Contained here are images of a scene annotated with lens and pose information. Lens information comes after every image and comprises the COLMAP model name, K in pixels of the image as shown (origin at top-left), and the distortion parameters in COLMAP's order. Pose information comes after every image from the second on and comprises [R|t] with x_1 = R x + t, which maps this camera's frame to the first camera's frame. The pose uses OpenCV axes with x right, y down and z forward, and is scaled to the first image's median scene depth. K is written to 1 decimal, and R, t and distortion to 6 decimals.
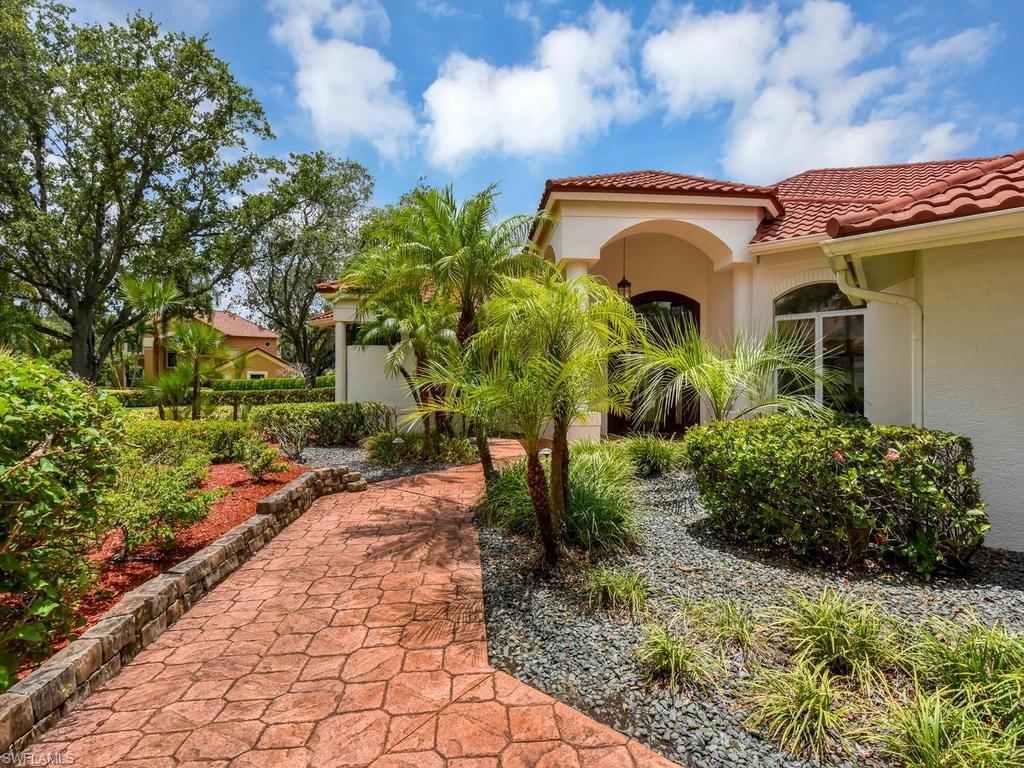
lens RADIAL K [[471.8, 0, 512.0], [0, 471.8, 384.0], [0, 0, 1]] dist [-0.000626, -0.011429]
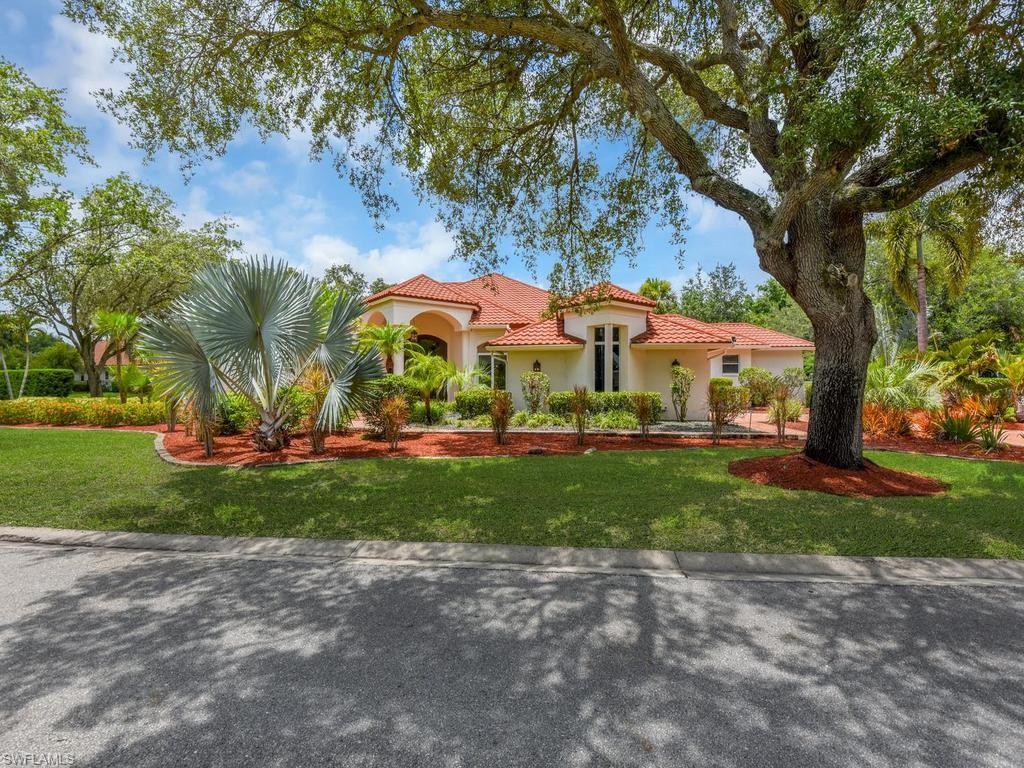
lens RADIAL K [[471.8, 0, 512.0], [0, 471.8, 384.0], [0, 0, 1]] dist [-0.000626, -0.011429]
pose [[0.836843, 0.001253, 0.547441, -0.633088], [-0.007553, 0.999929, 0.009256, -0.009158], [-0.547390, -0.011881, 0.836793, -1.151472]]
